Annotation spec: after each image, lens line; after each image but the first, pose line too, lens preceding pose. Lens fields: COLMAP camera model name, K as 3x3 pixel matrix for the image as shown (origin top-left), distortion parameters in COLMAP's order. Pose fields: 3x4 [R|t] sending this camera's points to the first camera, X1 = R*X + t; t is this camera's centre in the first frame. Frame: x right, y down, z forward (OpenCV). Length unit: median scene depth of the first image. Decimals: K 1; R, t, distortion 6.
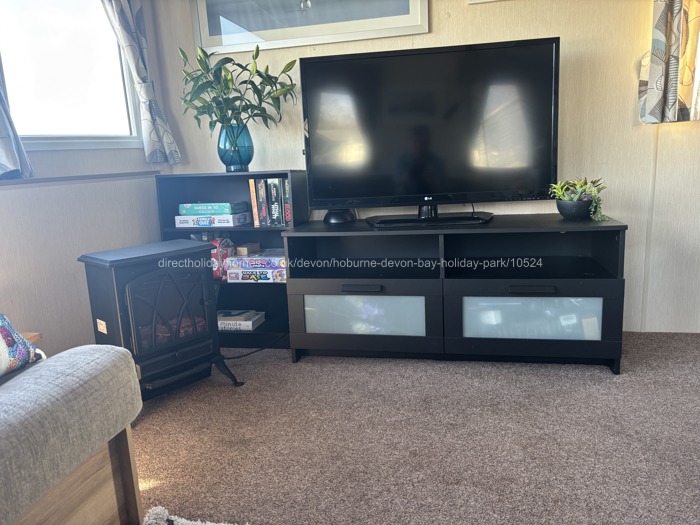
lens RADIAL K [[530.4, 0, 349.5], [0, 530.4, 262.4], [0, 0, 1]] dist [0.036717, -0.021915]
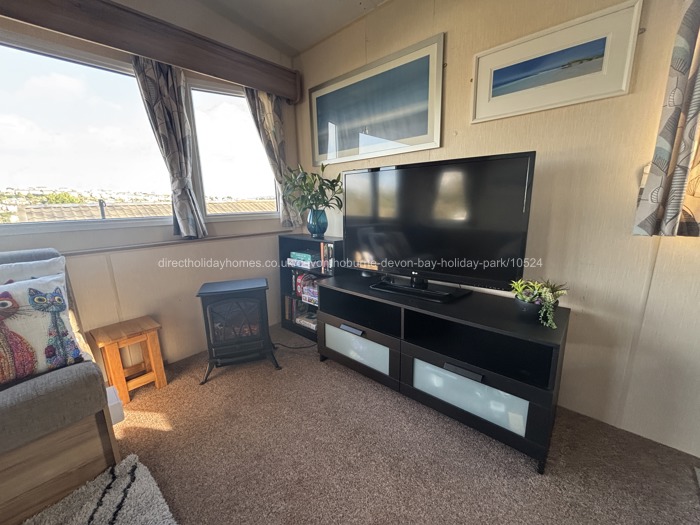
lens RADIAL K [[282.8, 0, 350.1], [0, 282.8, 262.5], [0, 0, 1]] dist [-0.001049, 0.000781]
pose [[0.869470, 0.134449, -0.475338, 0.352697], [-0.119639, 0.990915, 0.061439, -0.177853], [0.479280, 0.003450, 0.877655, 0.302369]]
